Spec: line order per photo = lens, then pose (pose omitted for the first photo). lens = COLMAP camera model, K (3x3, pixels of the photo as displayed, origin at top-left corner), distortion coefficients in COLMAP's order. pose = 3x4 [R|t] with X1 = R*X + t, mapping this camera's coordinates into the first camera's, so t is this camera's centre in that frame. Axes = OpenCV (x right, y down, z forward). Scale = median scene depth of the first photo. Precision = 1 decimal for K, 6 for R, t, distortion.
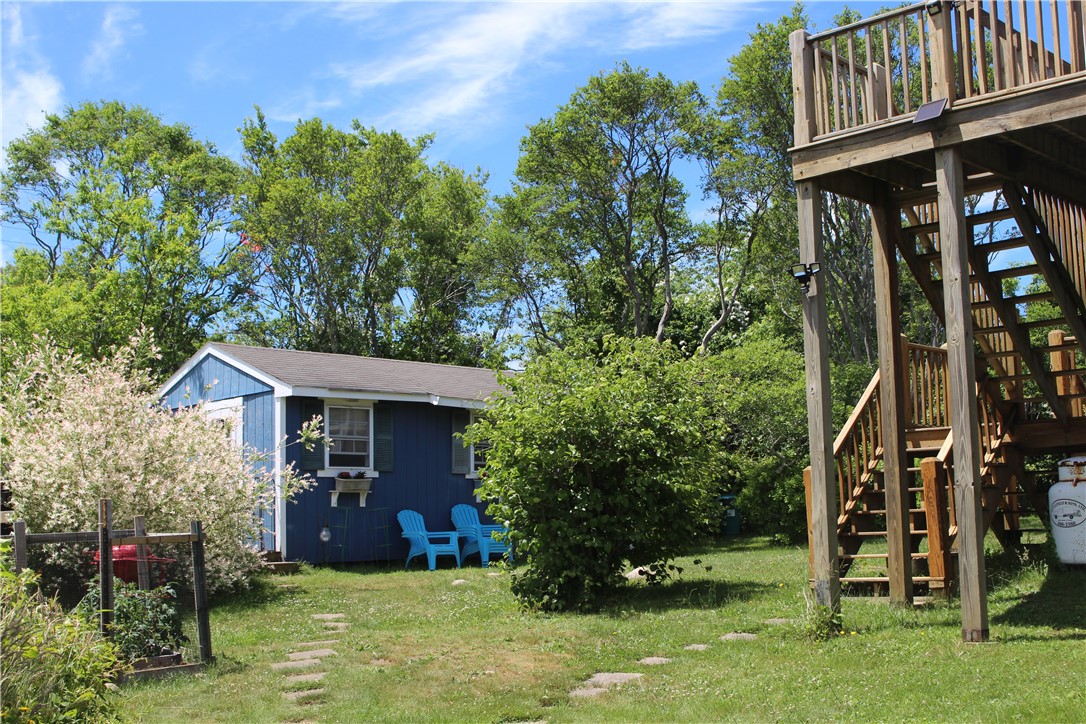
lens RADIAL K [[1439.9, 0, 543.0], [0, 1439.9, 362.0], [0, 0, 1]] dist [-0.027810, -0.004459]
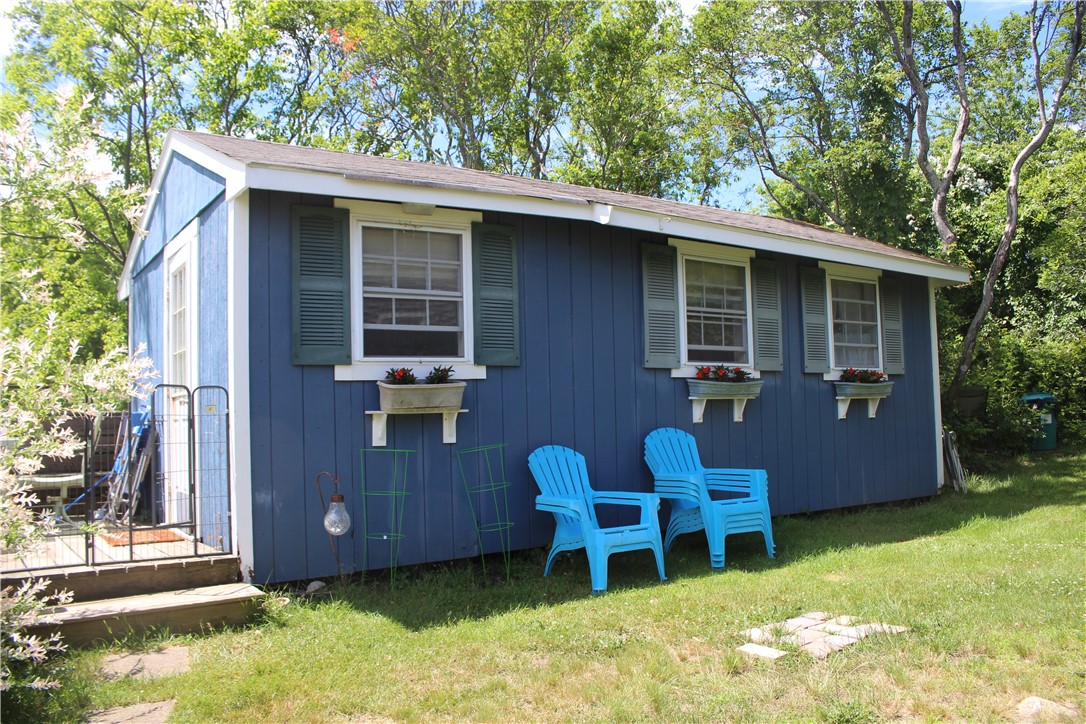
lens RADIAL K [[954.2, 0, 543.0], [0, 954.2, 362.0], [0, 0, 1]] dist [-0.166352, 0.143603]
pose [[0.983354, -0.020329, -0.180562, -0.037988], [0.032429, 0.997402, 0.064317, 0.052795], [0.178785, -0.069102, 0.981459, 0.667384]]
